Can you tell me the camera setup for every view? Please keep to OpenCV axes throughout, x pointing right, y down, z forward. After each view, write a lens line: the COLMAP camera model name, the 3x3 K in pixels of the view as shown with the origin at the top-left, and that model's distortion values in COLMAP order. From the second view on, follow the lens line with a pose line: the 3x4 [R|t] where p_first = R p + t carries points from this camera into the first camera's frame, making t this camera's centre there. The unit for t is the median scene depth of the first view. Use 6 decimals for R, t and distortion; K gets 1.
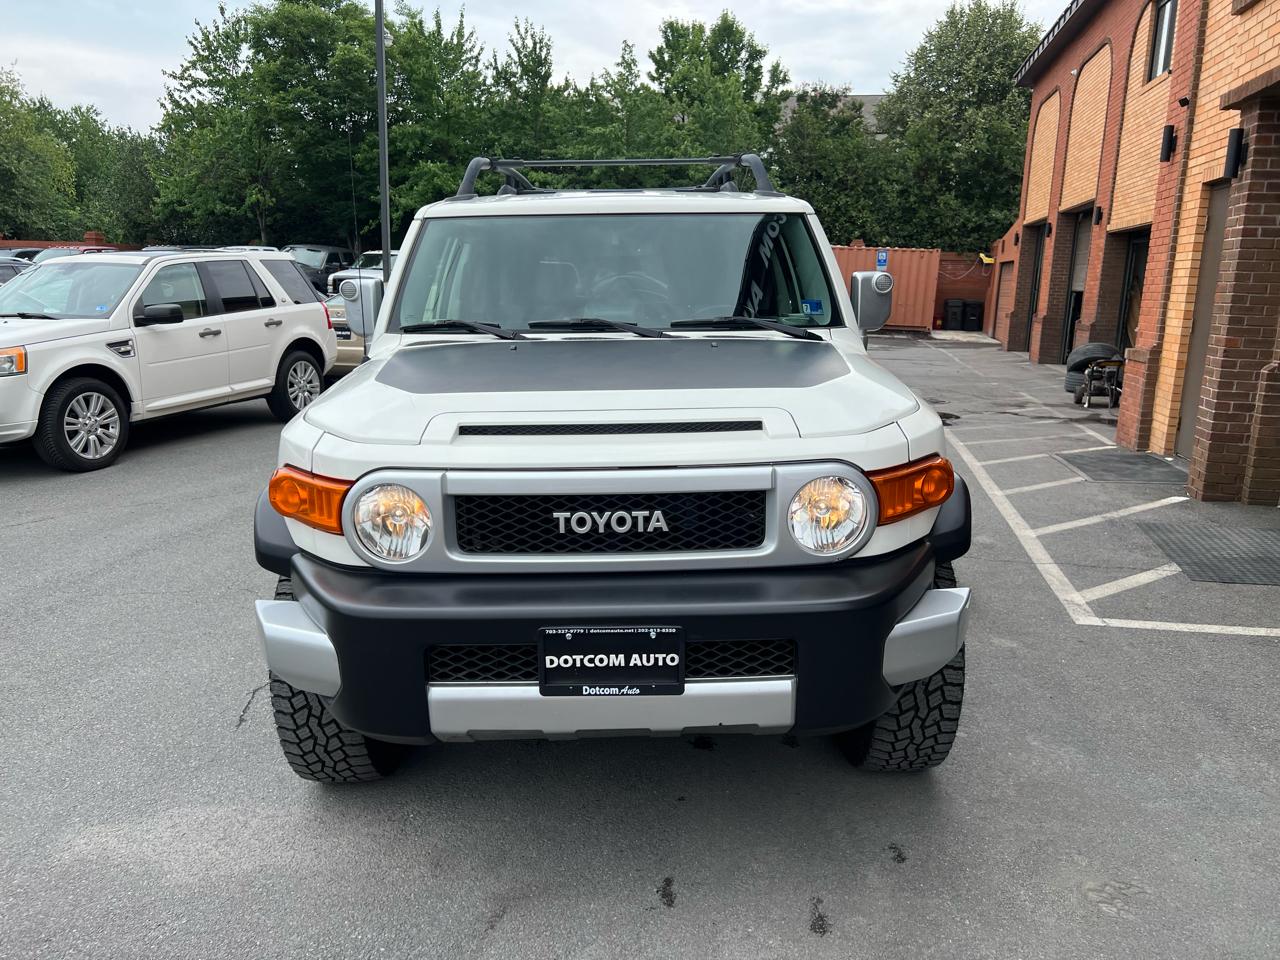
lens RADIAL K [[959.5, 0, 647.1], [0, 959.5, 489.2], [0, 0, 1]] dist [0.048488, -0.051799]
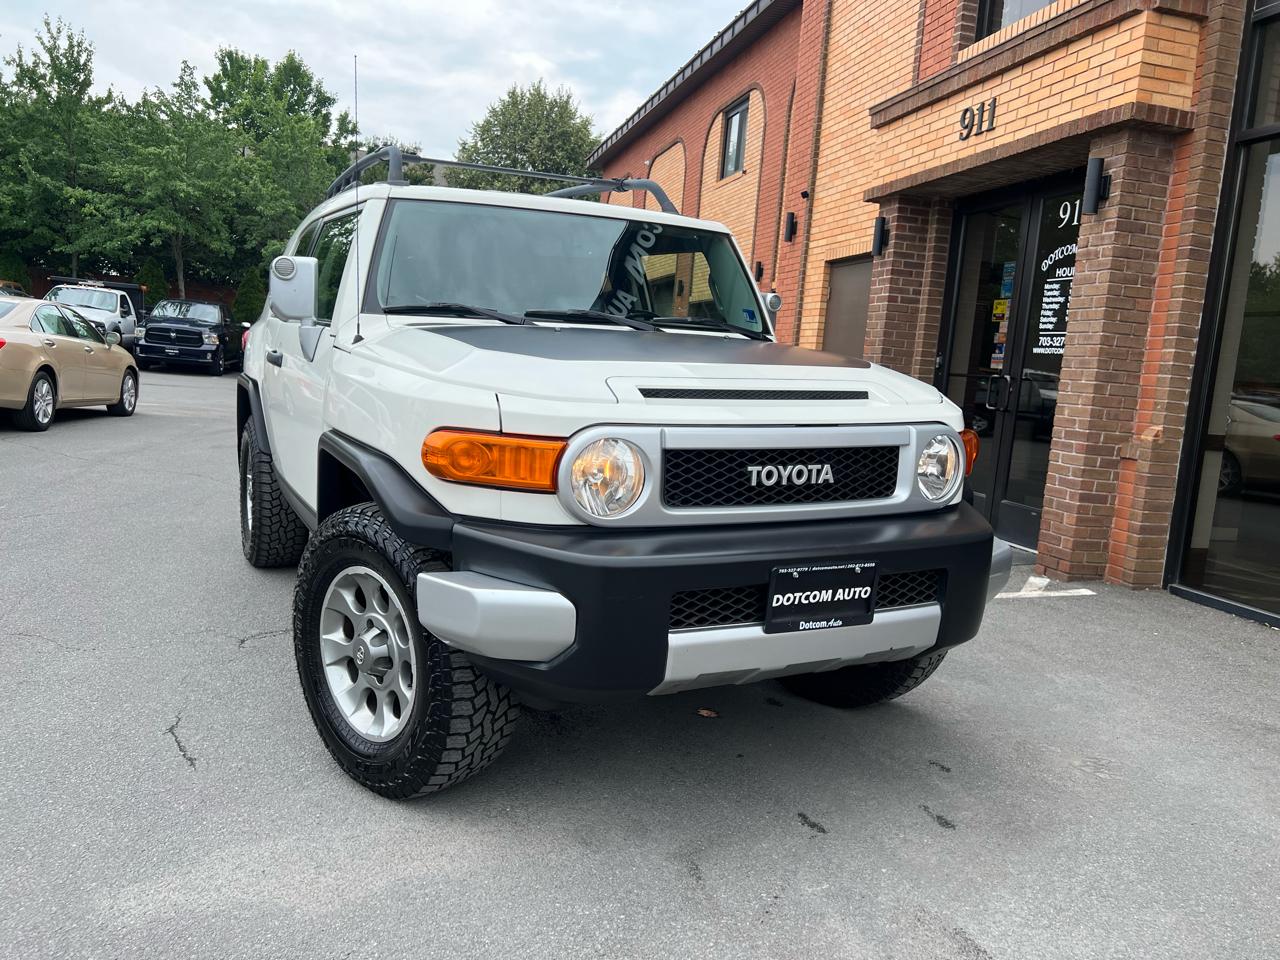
lens RADIAL K [[959.5, 0, 642.0], [0, 959.5, 483.8], [0, 0, 1]] dist [0.048488, -0.051799]
pose [[0.895601, -0.010503, 0.444734, -0.047799], [0.039396, 0.997666, -0.055775, 0.006949], [-0.443110, 0.067472, 0.893925, 0.006982]]
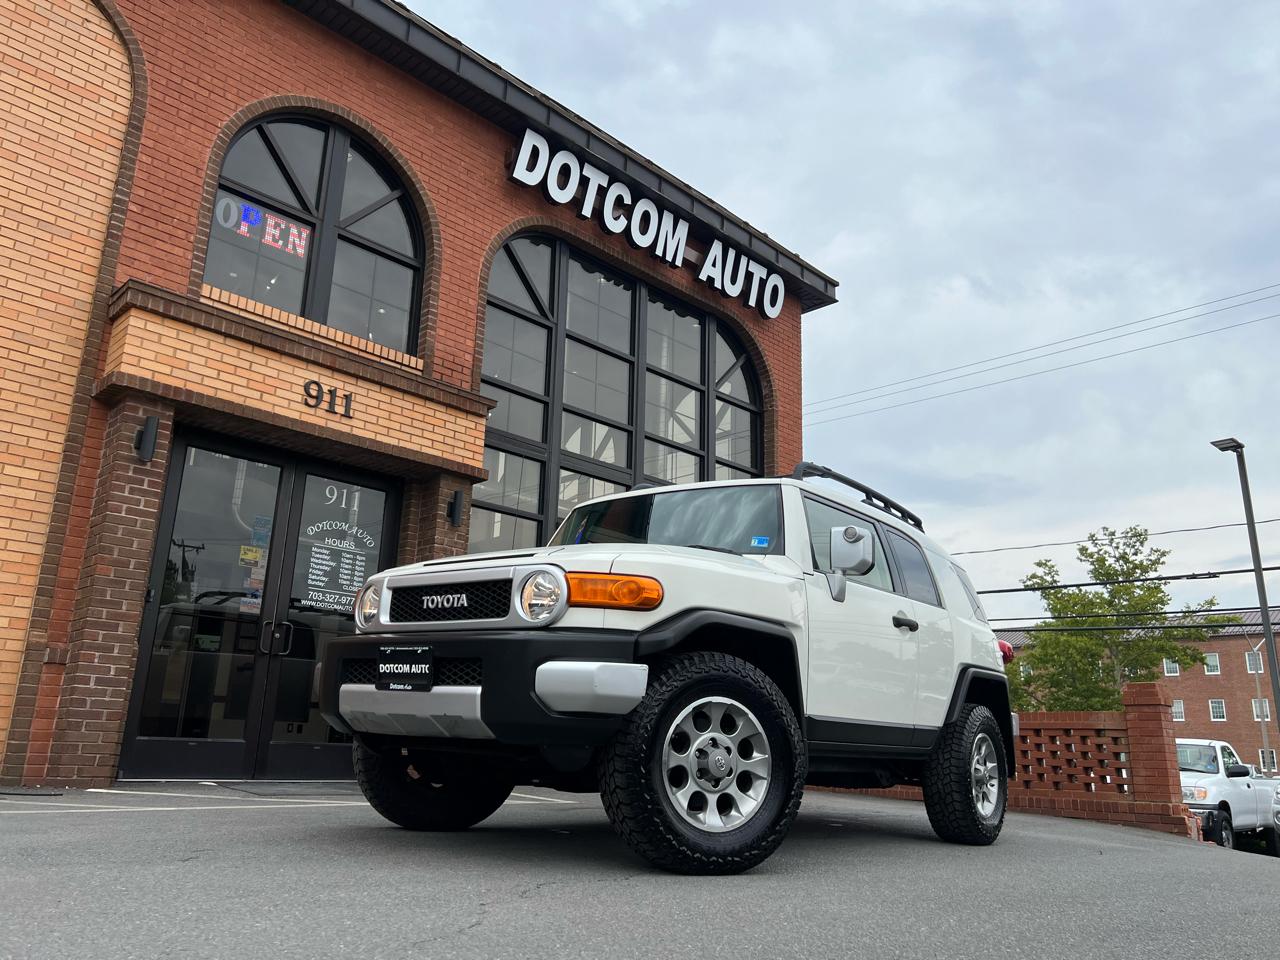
lens RADIAL K [[959.5, 0, 636.7], [0, 959.5, 487.6], [0, 0, 1]] dist [0.048488, -0.051799]
pose [[-0.829271, 0.097517, 0.550272, -0.082665], [0.065296, 0.994821, -0.077896, -0.036031], [-0.555019, -0.028666, -0.831344, 0.320497]]
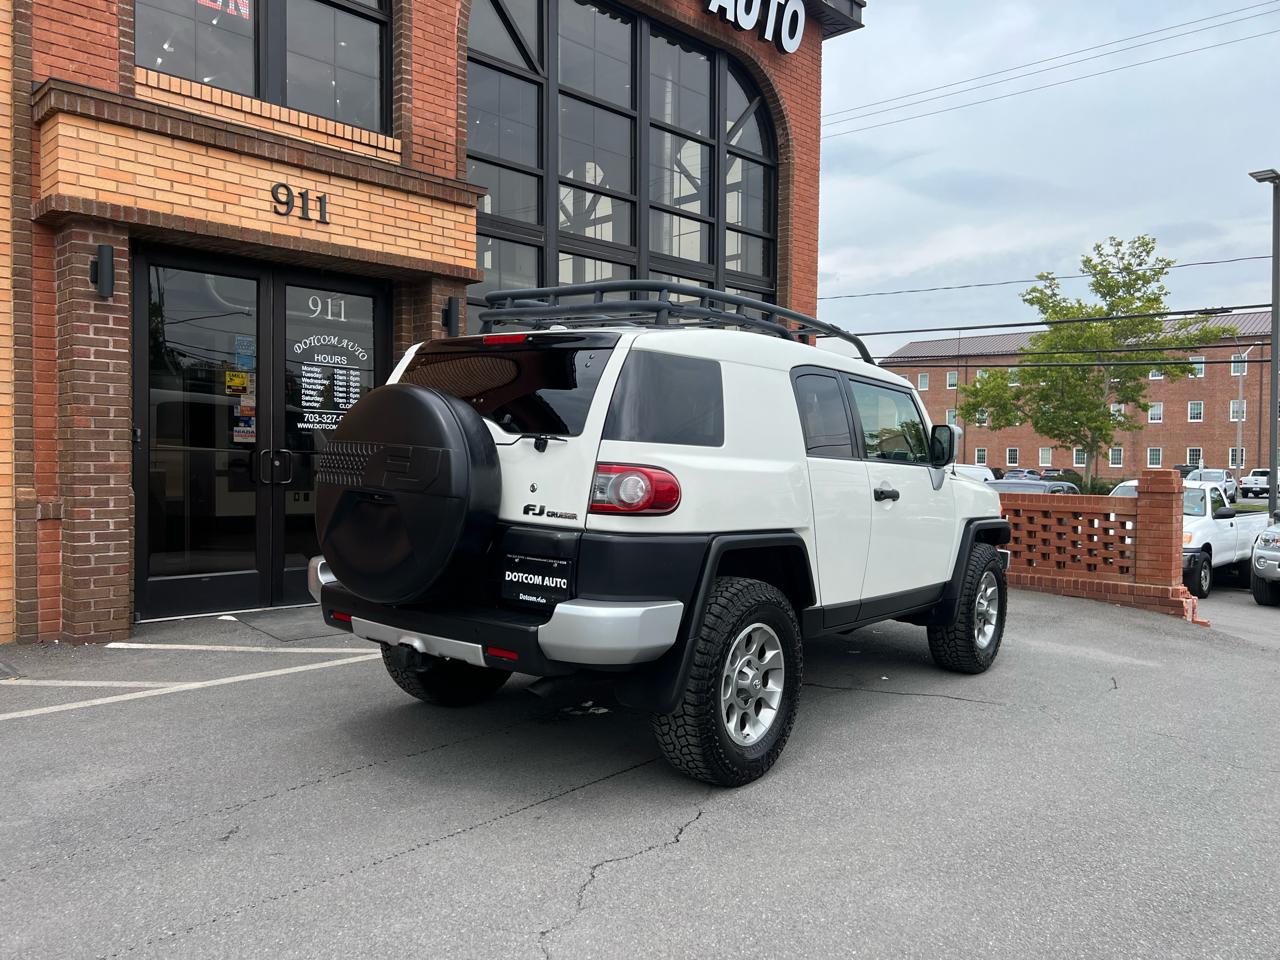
lens RADIAL K [[959.5, 0, 639.1], [0, 959.5, 479.5], [0, 0, 1]] dist [0.048488, -0.051799]
pose [[-0.836184, -0.050334, 0.546134, -0.070808], [0.082421, 0.972938, 0.215865, -0.062955], [-0.542220, 0.225516, -0.809407, 0.309675]]
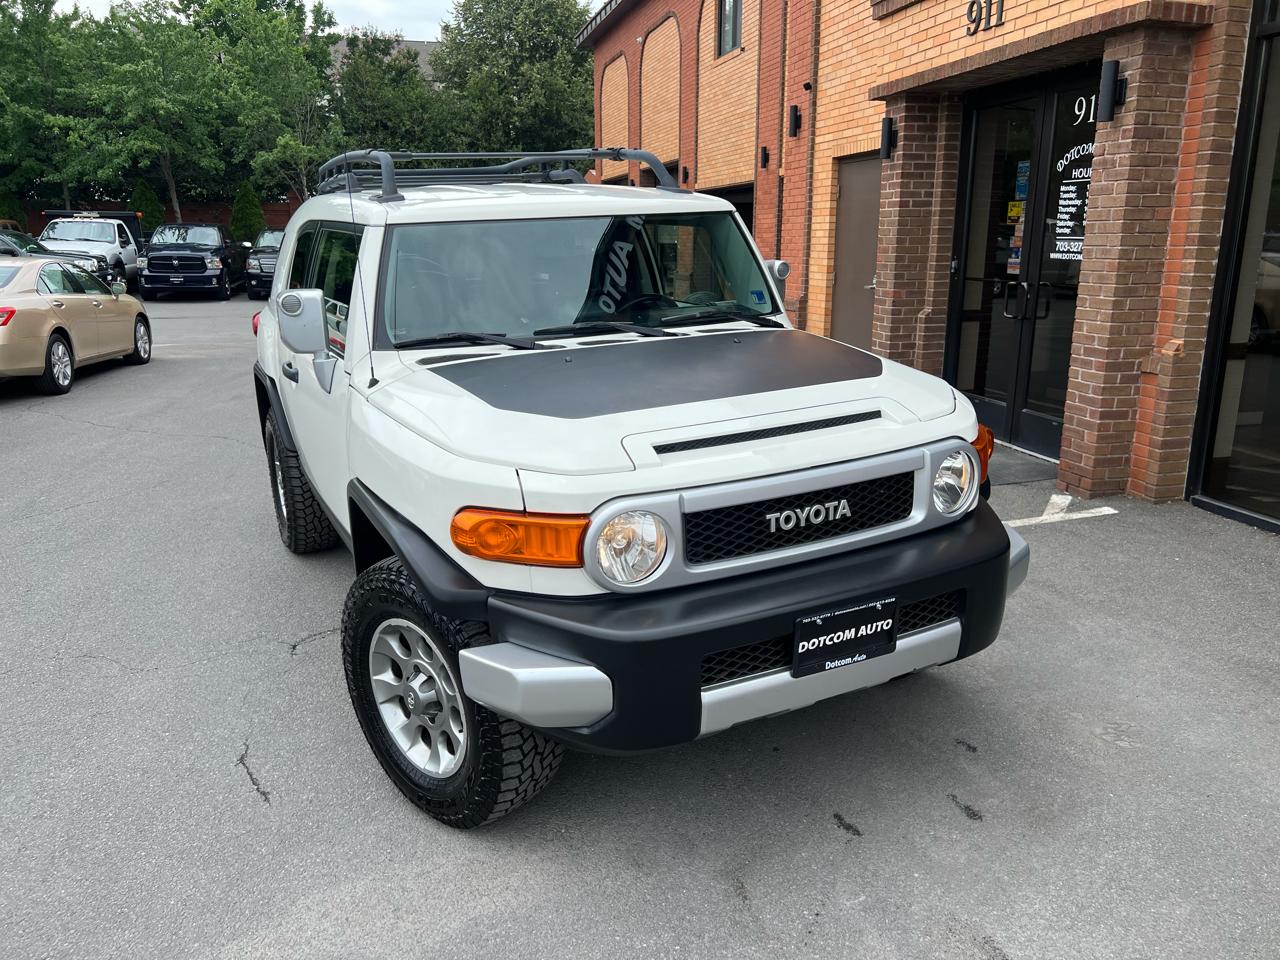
lens RADIAL K [[959.5, 0, 643.8], [0, 959.5, 482.9], [0, 0, 1]] dist [0.048488, -0.051799]
pose [[0.899069, -0.134840, 0.416524, -0.047596], [0.116588, 0.990775, 0.069084, -0.007343], [-0.421997, -0.013550, 0.906496, 0.004609]]
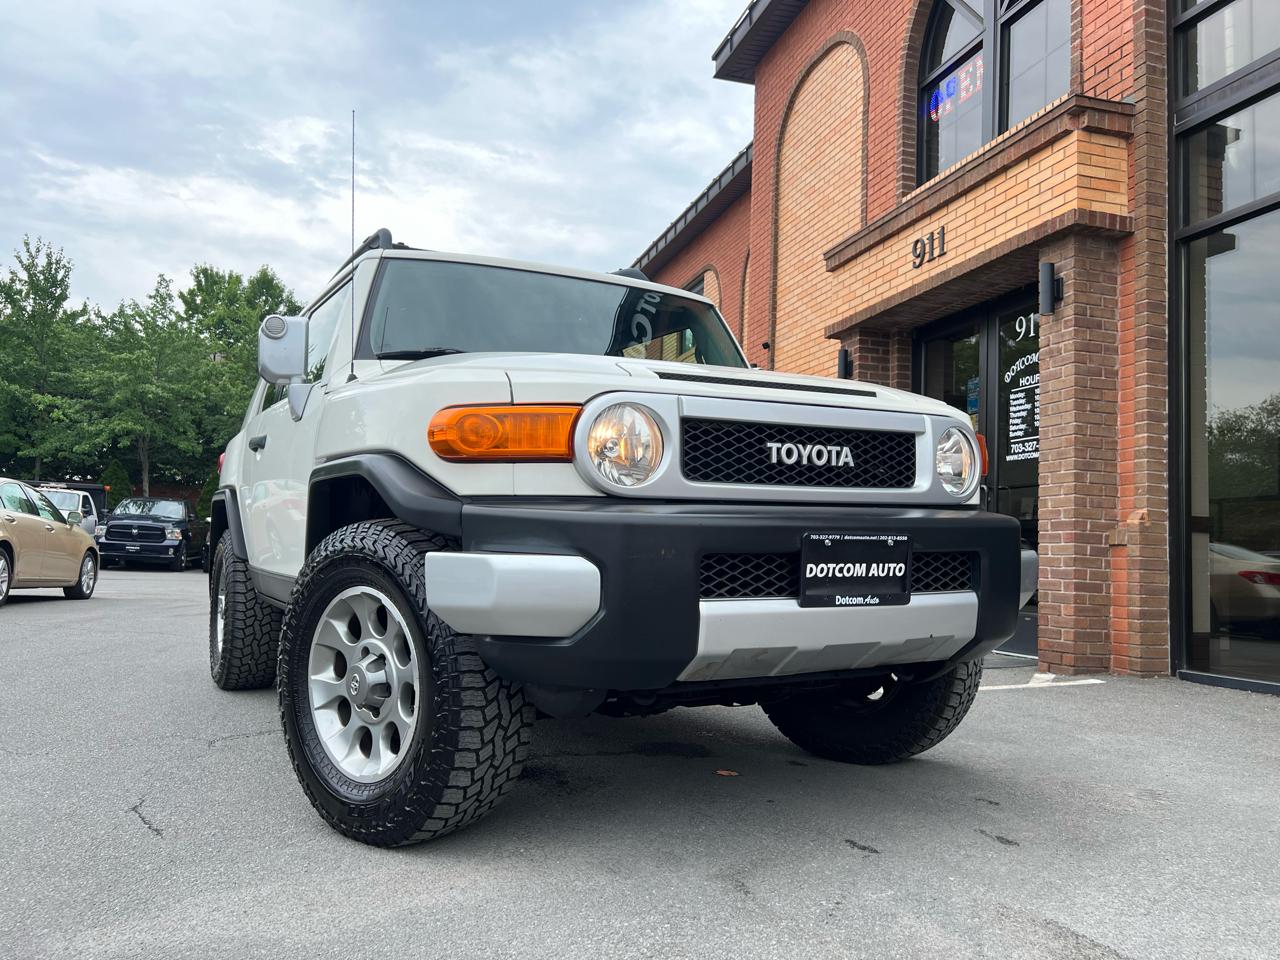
lens RADIAL K [[959.5, 0, 645.0], [0, 959.5, 489.8], [0, 0, 1]] dist [0.048488, -0.051799]
pose [[0.878753, 0.039771, 0.475617, -0.049406], [0.089060, 0.965355, -0.245270, 0.022153], [-0.468894, 0.257890, 0.844767, 0.014367]]
